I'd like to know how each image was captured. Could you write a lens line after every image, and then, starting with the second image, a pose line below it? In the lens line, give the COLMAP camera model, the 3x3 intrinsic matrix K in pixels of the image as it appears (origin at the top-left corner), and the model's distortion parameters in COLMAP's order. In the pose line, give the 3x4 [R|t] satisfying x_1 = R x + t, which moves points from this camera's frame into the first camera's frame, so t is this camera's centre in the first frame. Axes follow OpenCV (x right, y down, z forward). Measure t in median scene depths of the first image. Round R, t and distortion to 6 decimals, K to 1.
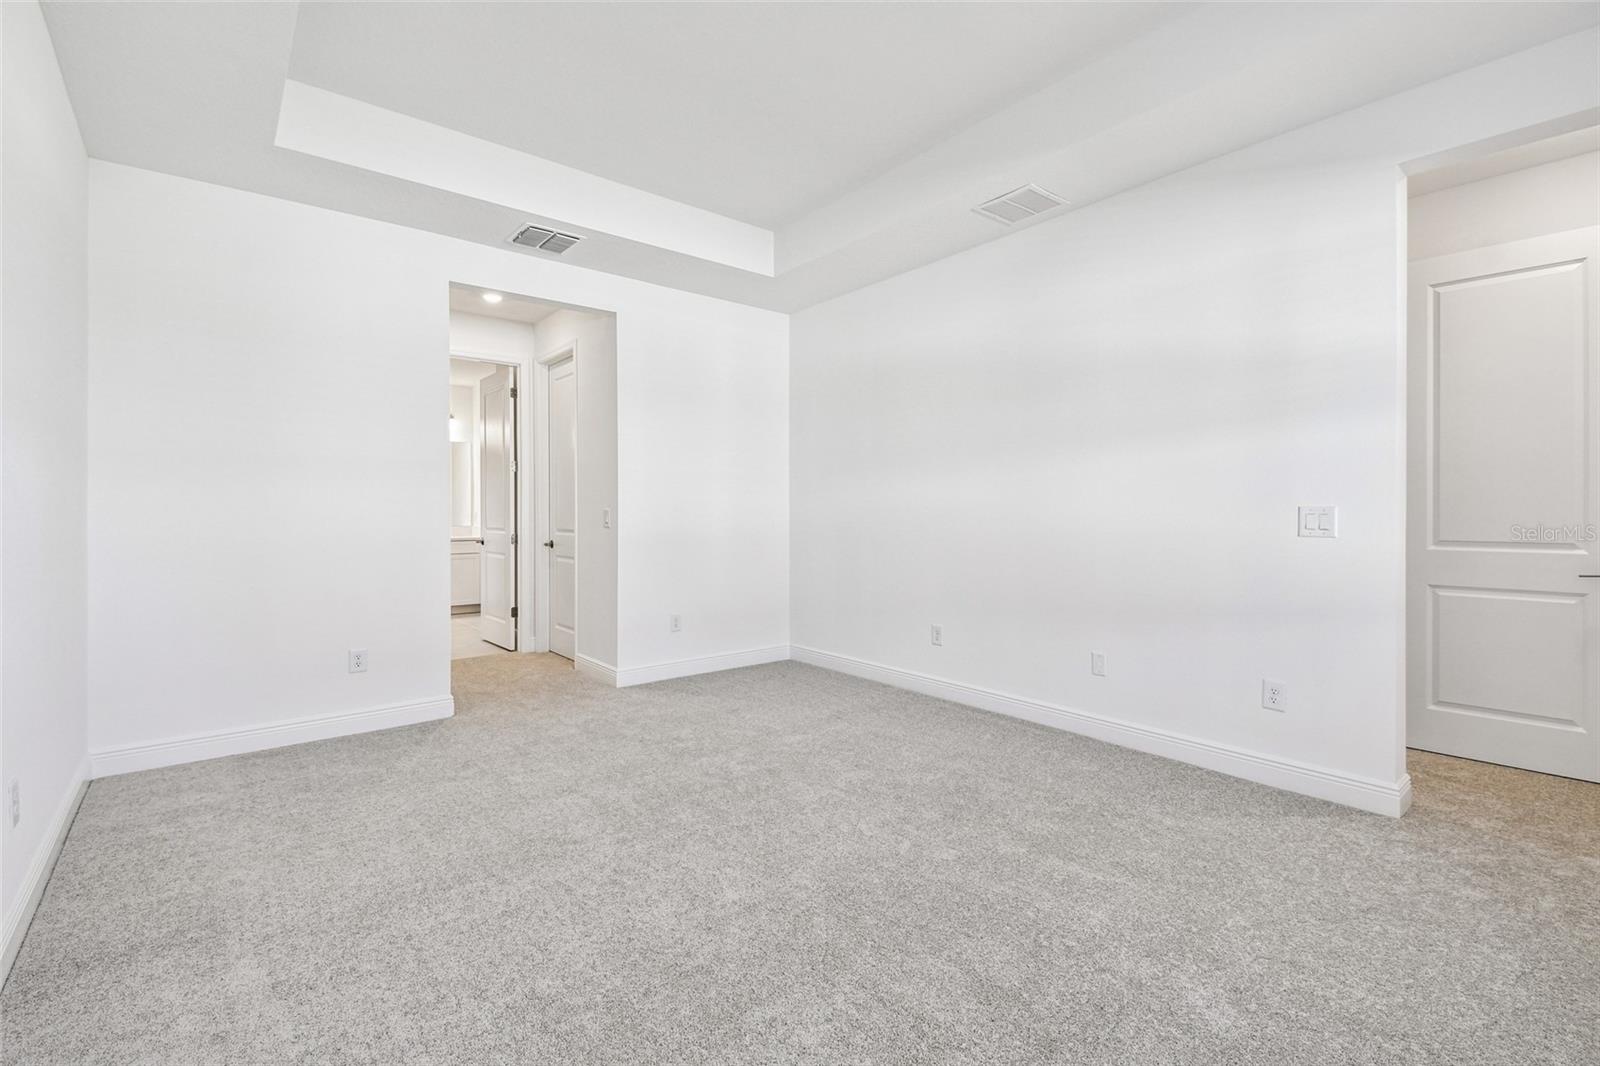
lens RADIAL K [[709.2, 0, 790.3], [0, 709.2, 512.9], [0, 0, 1]] dist [-0.000847, -0.000356]
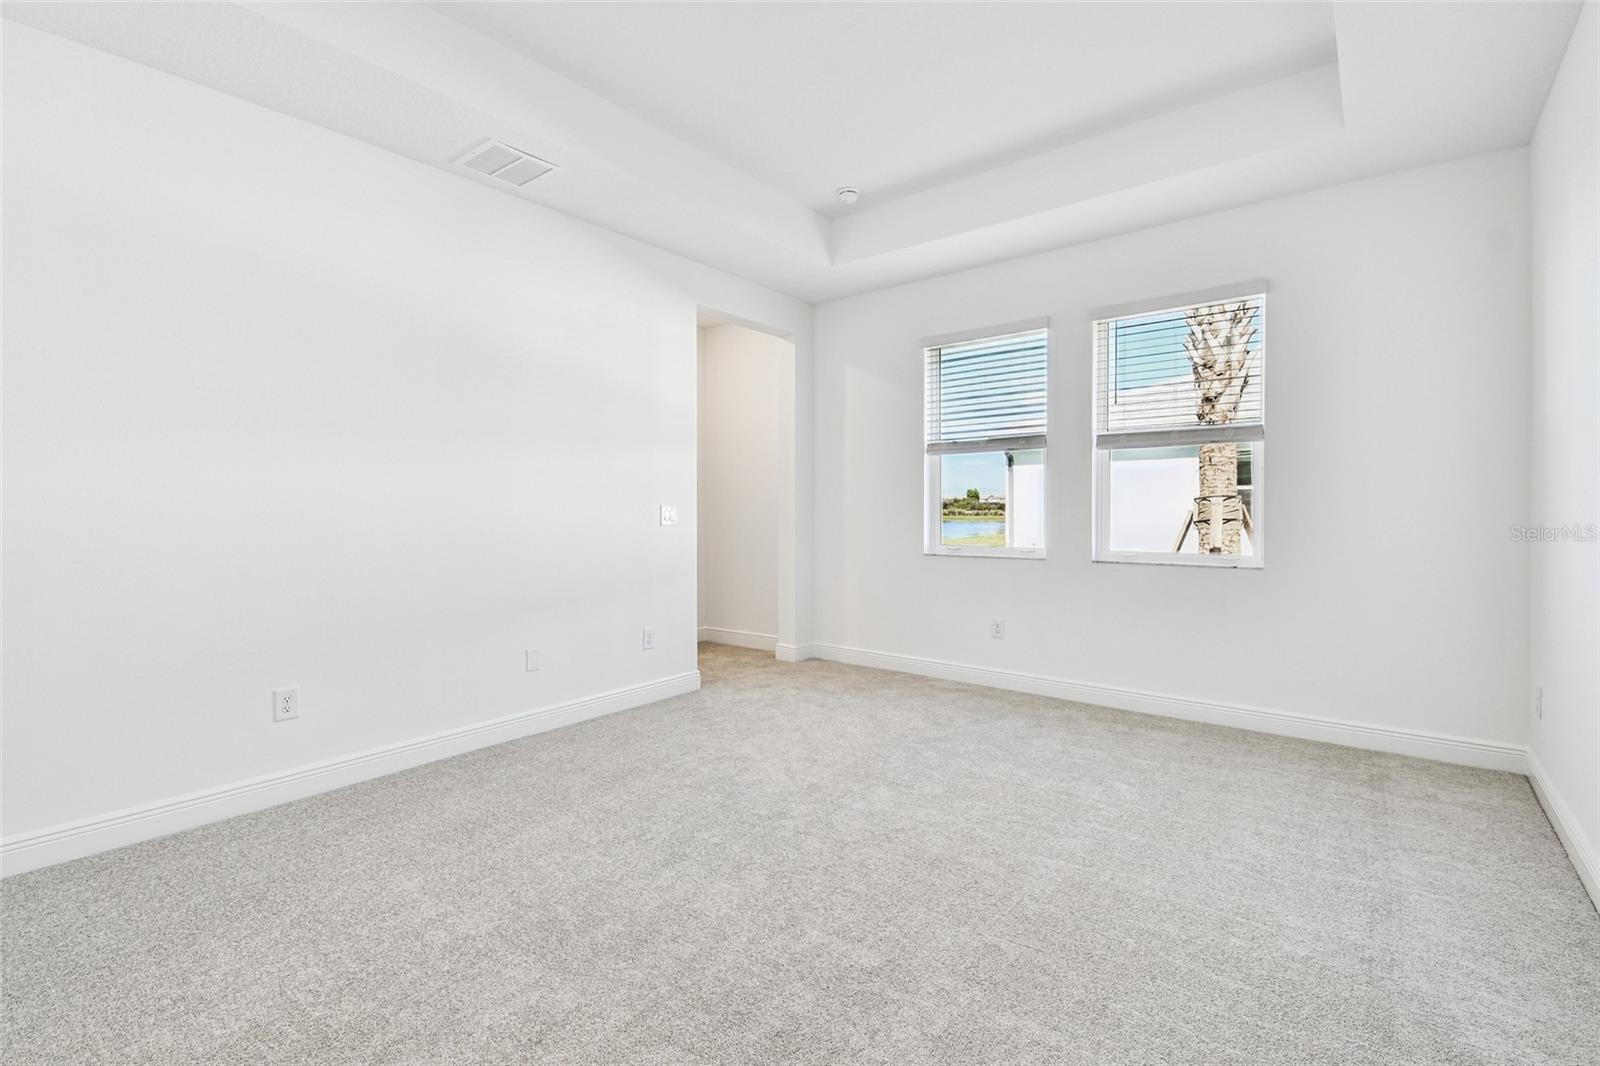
lens RADIAL K [[709.2, 0, 790.3], [0, 709.2, 512.9], [0, 0, 1]] dist [-0.000847, -0.000356]
pose [[-0.231785, 0.000532, 0.972767, -0.728076], [0.007003, 0.999975, 0.001121, 0.005004], [-0.972742, 0.007072, -0.231783, 1.001313]]
